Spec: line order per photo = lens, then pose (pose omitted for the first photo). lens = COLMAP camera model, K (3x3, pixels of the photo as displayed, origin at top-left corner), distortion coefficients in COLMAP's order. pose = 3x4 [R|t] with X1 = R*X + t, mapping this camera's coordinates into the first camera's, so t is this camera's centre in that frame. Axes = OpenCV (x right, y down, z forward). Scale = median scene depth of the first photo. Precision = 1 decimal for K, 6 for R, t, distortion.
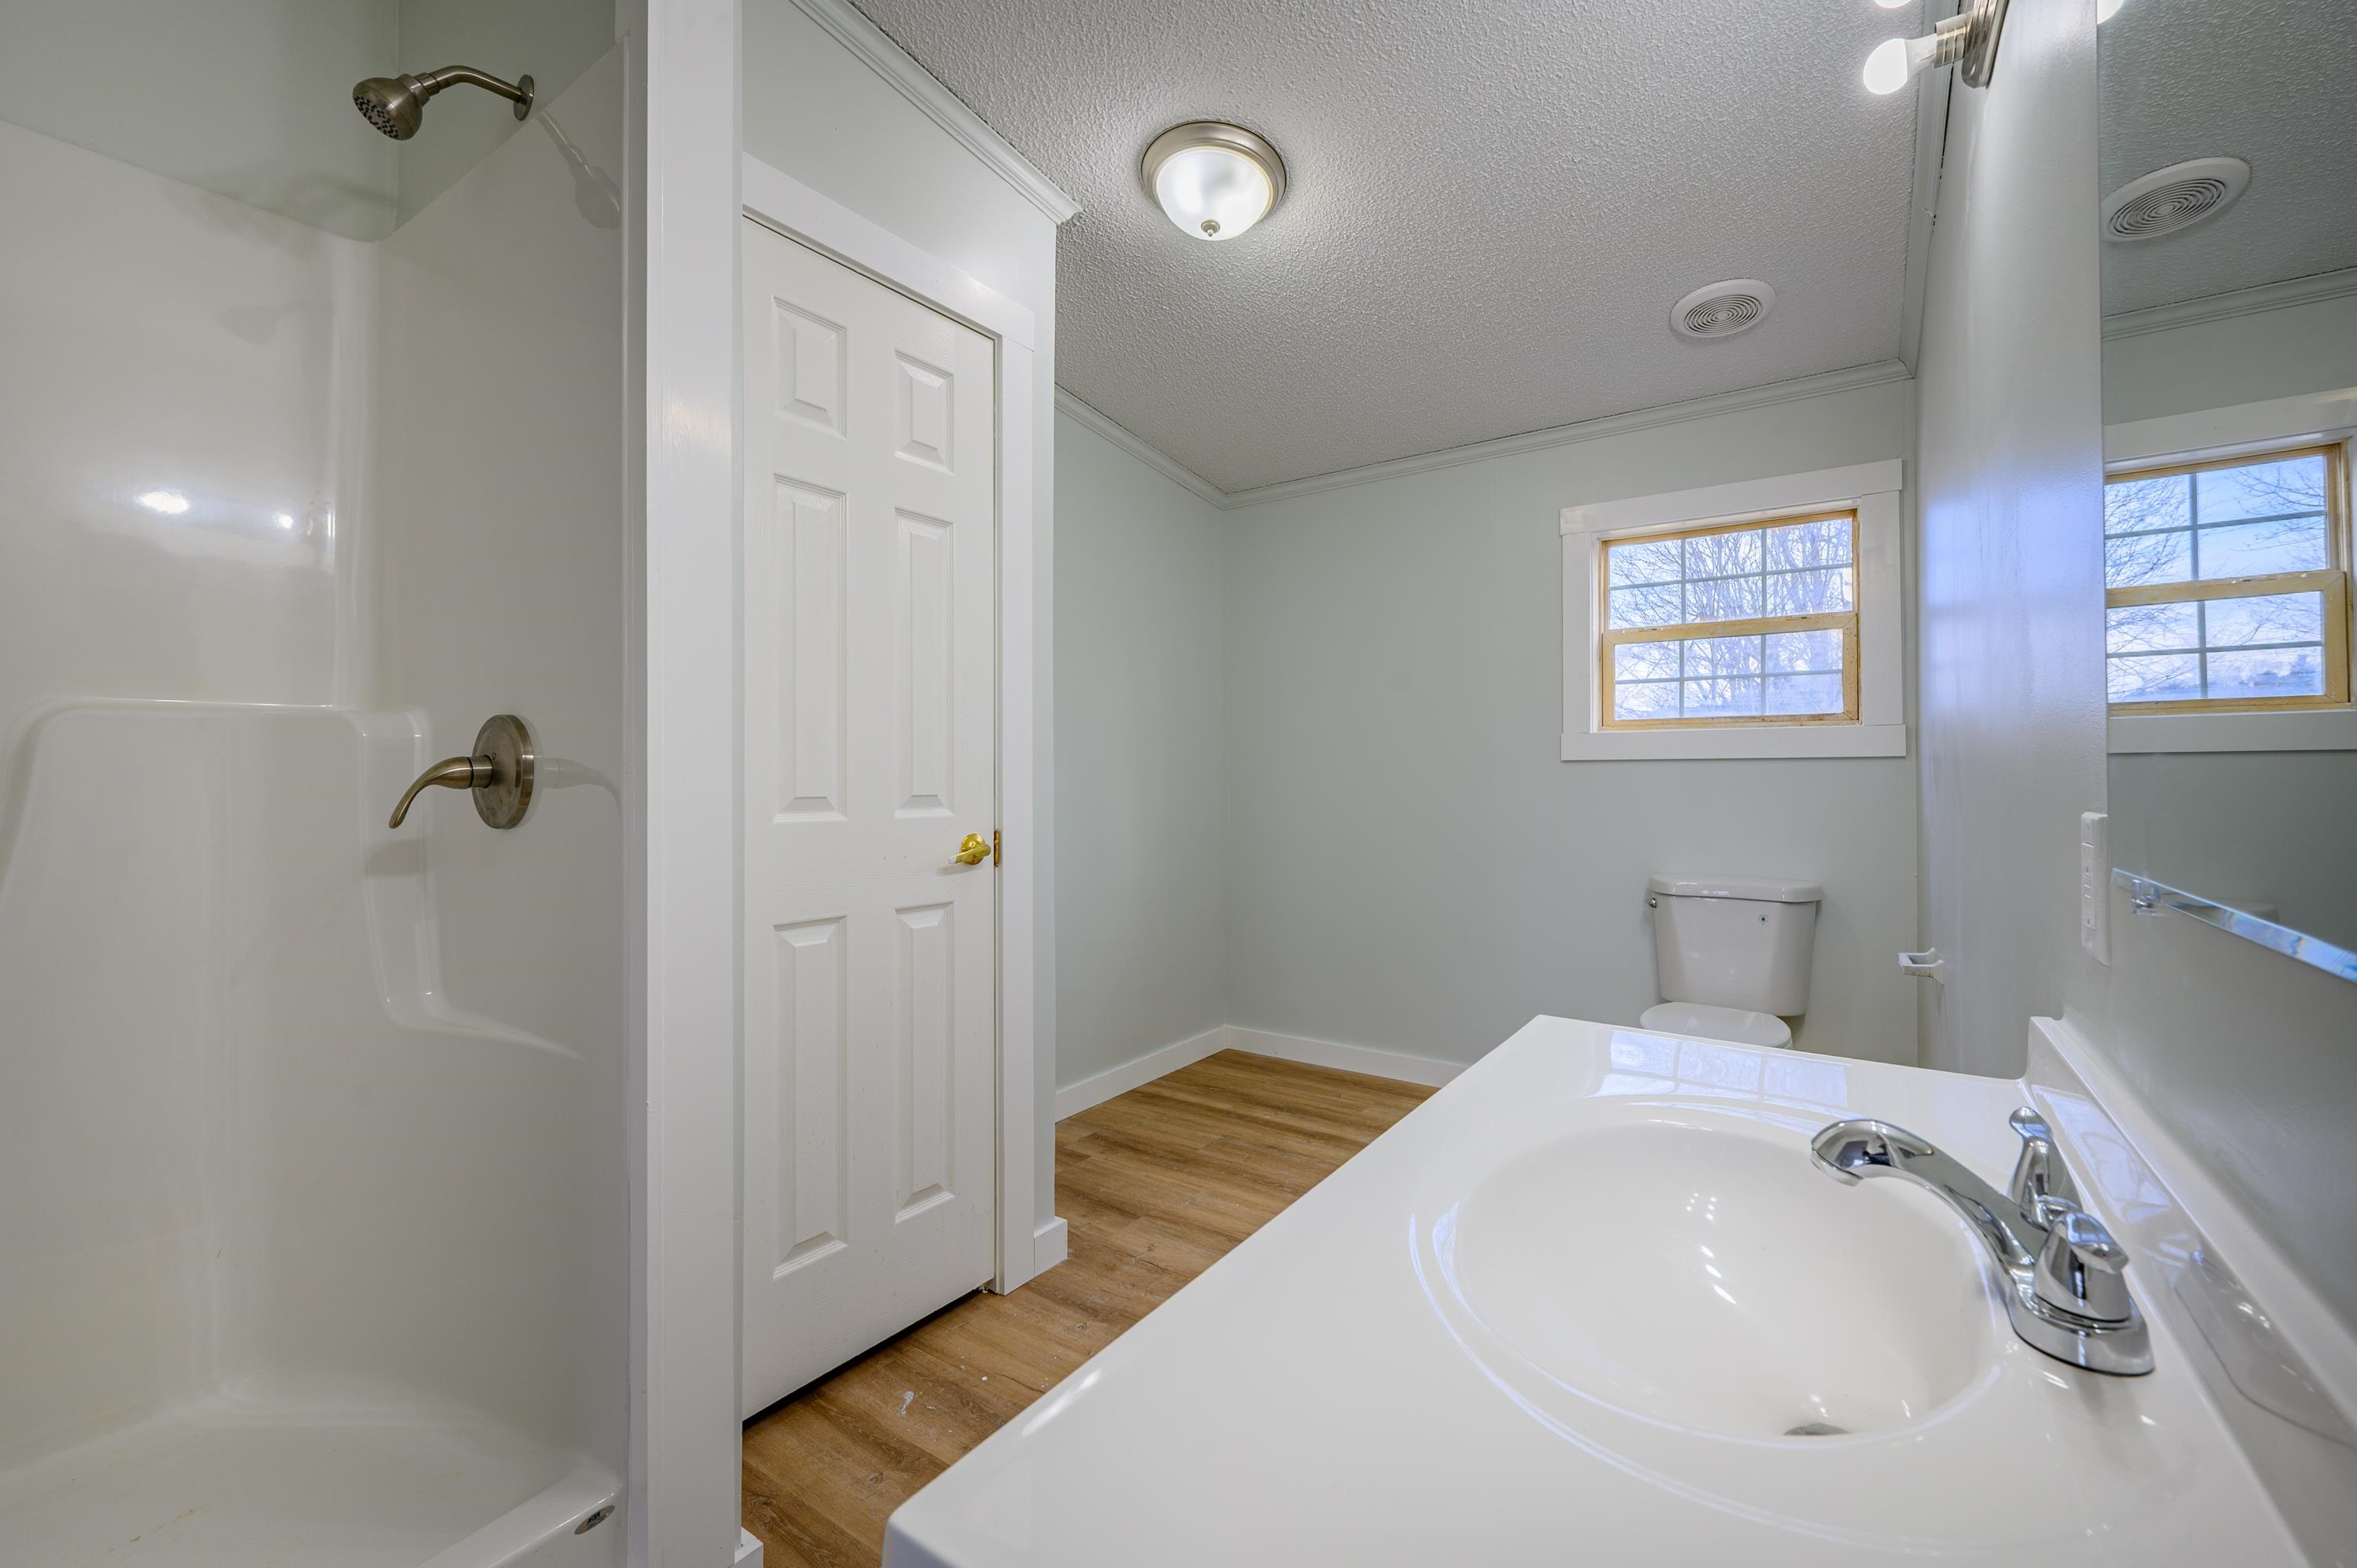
lens RADIAL K [[943.6, 0, 1223.4], [0, 943.6, 768.7], [0, 0, 1]] dist [-0.003111, 0.000128]
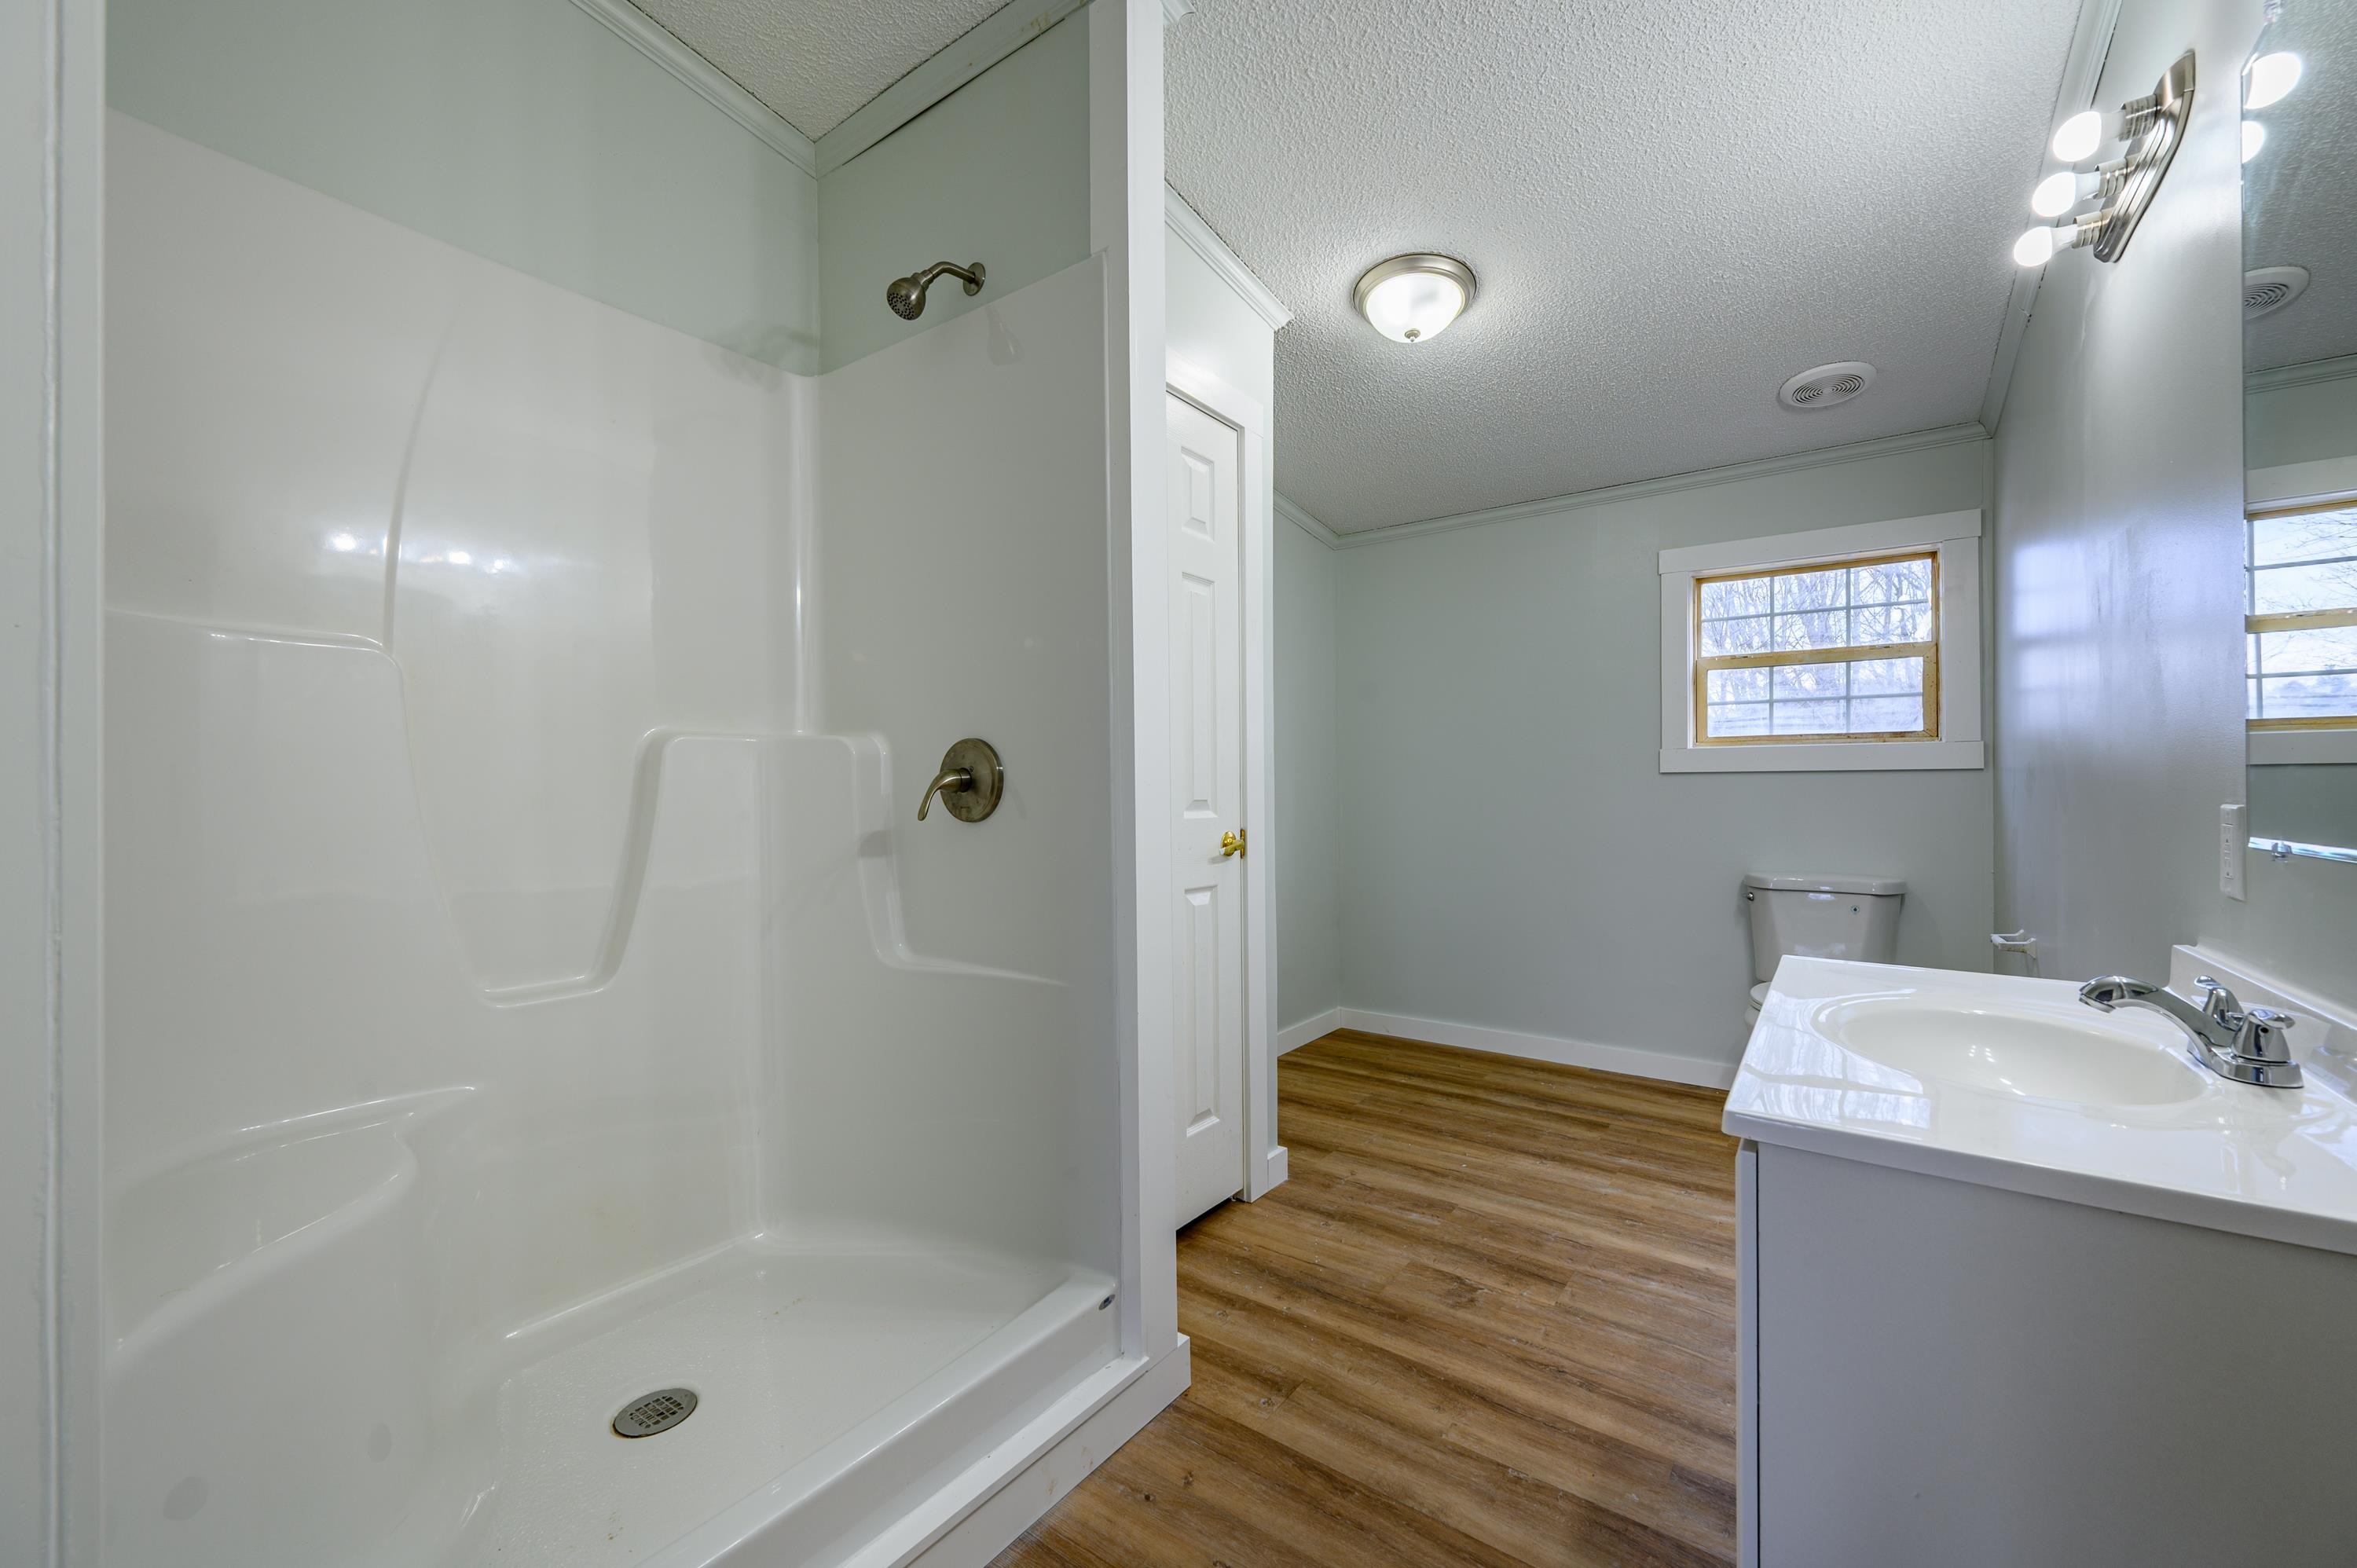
lens RADIAL K [[925.6, 0, 1181.4], [0, 925.6, 787.0], [0, 0, 1]] dist [-0.000910, 0.000243]
pose [[0.999227, -0.000110, -0.039303, -0.208325], [0.000315, 0.999986, 0.005200, 0.003113], [0.039302, -0.005209, 0.999214, -0.165340]]
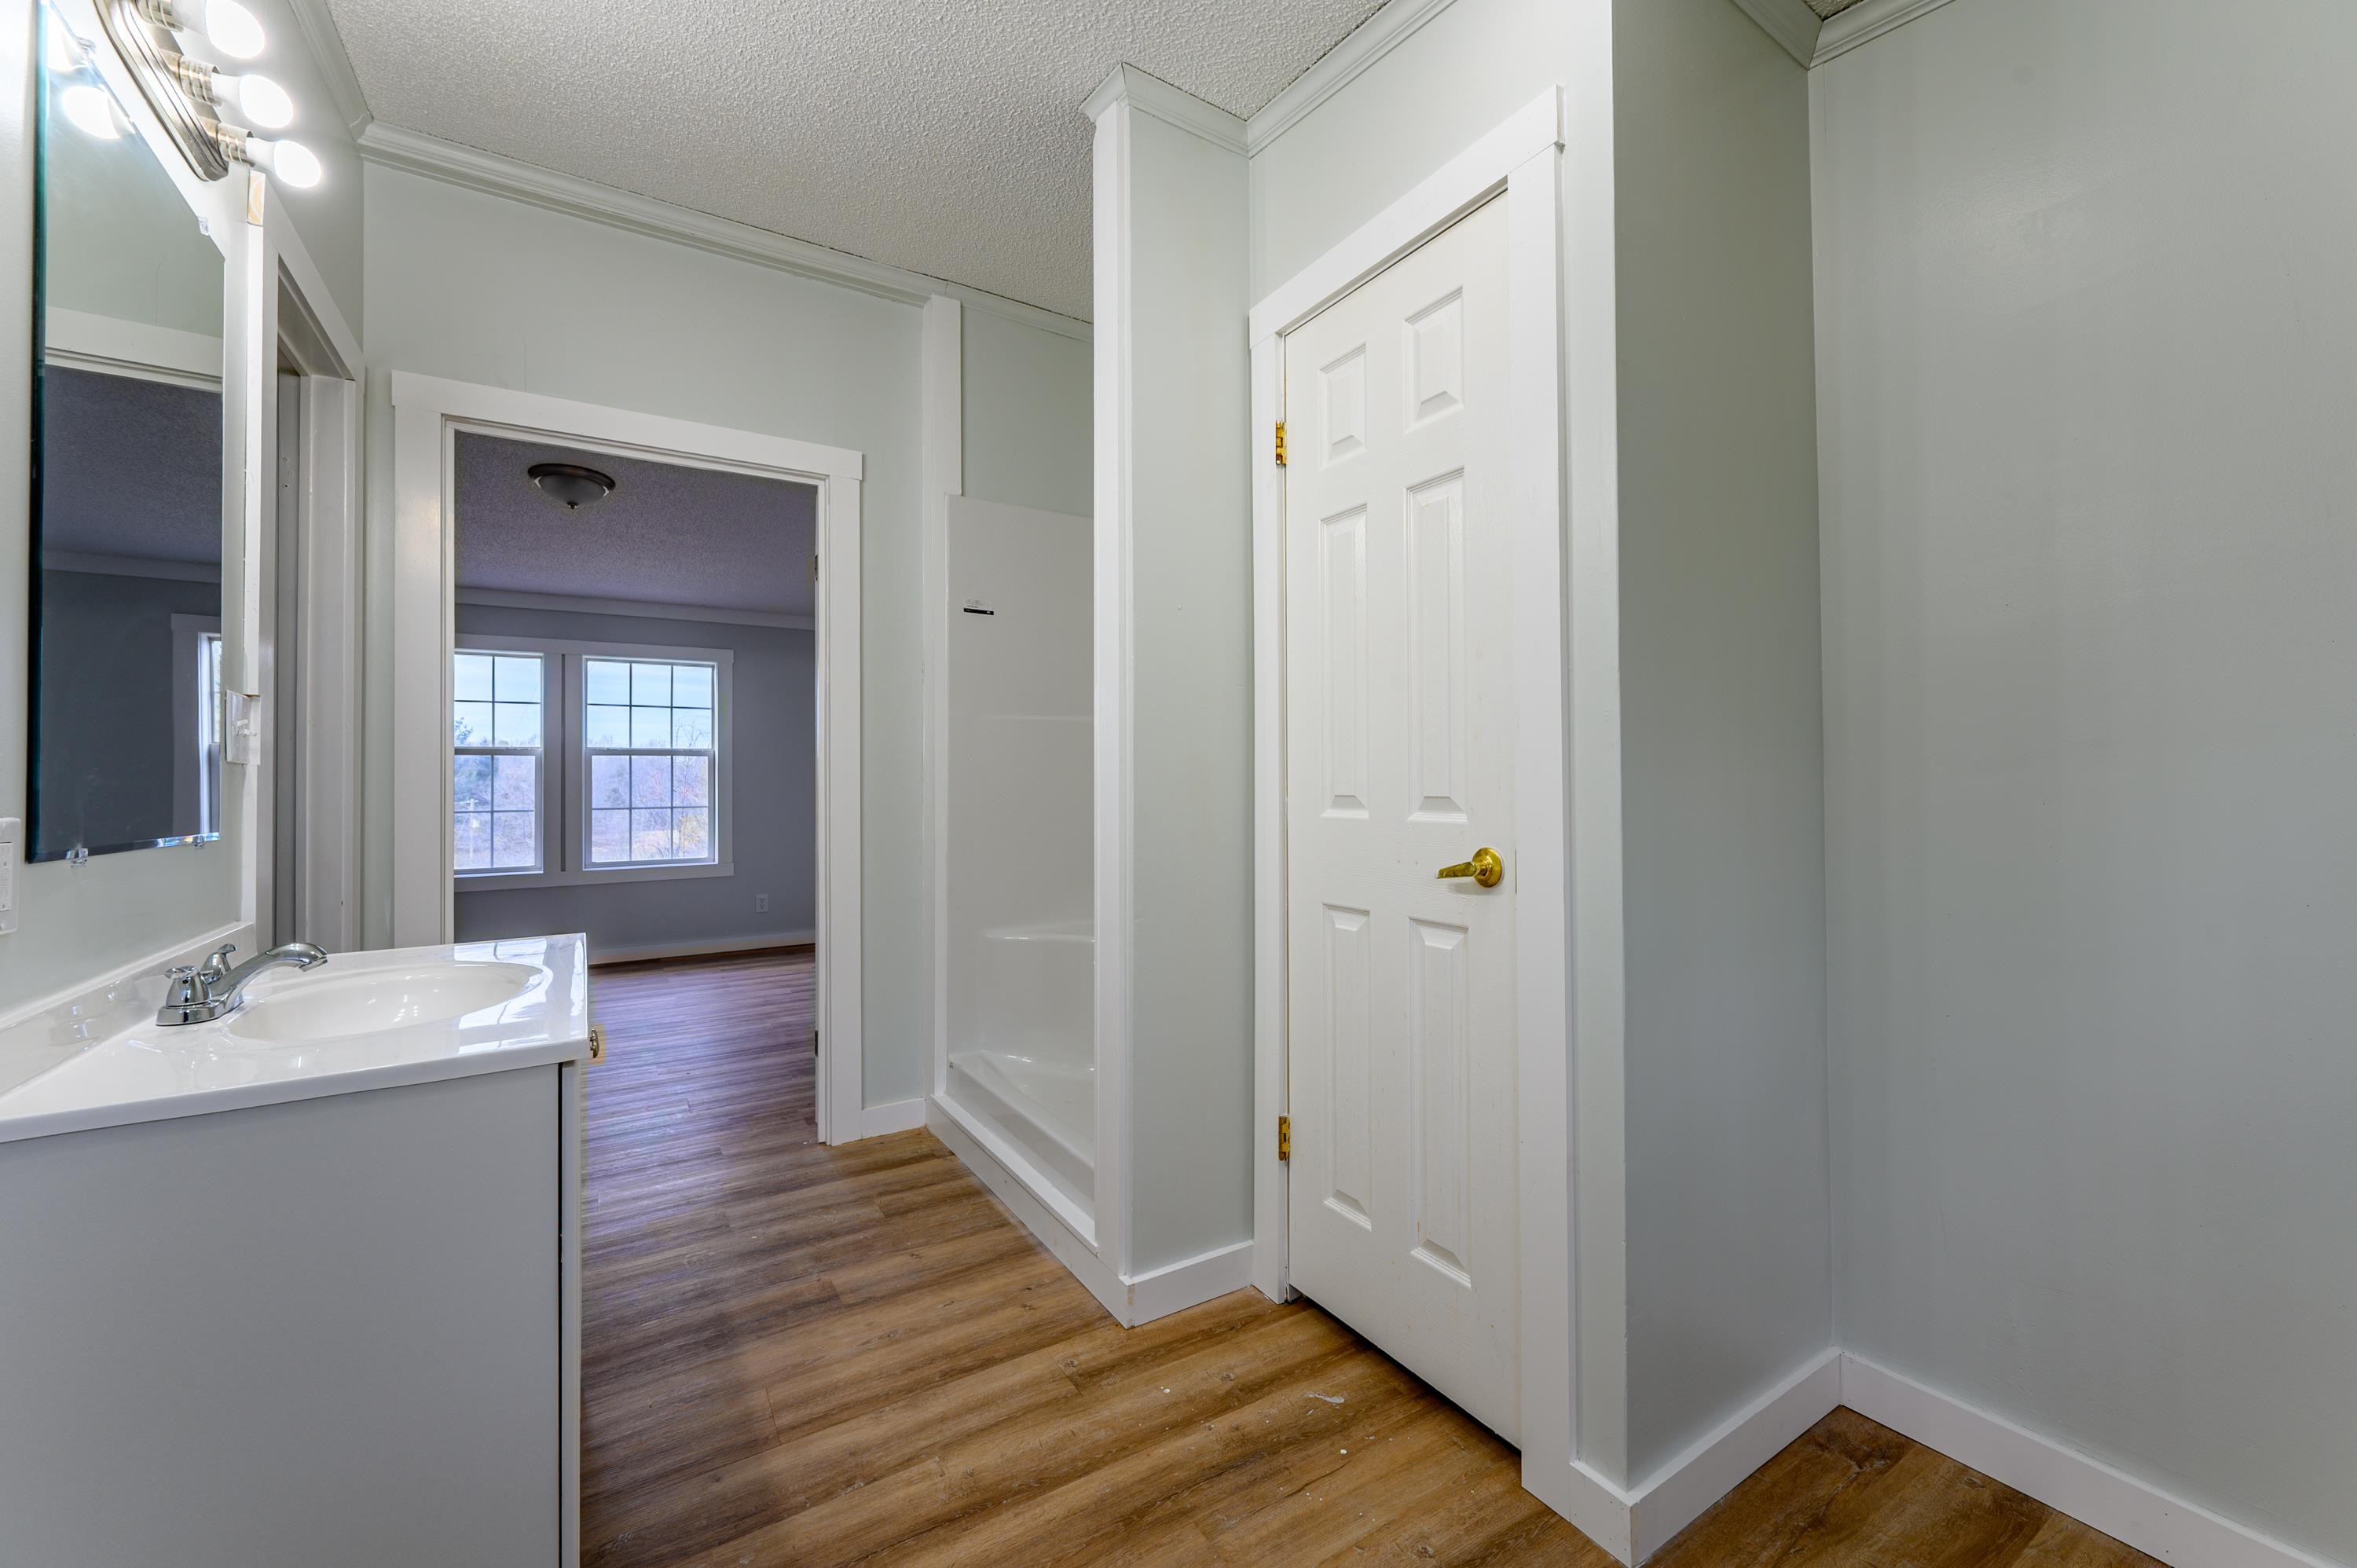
lens RADIAL K [[943.6, 0, 1223.4], [0, 943.6, 768.7], [0, 0, 1]] dist [-0.003111, 0.000128]
pose [[-0.381063, -0.008020, -0.924514, 0.403569], [0.018095, 0.999706, -0.016131, 0.008941], [0.924372, -0.022876, -0.380806, 0.815698]]
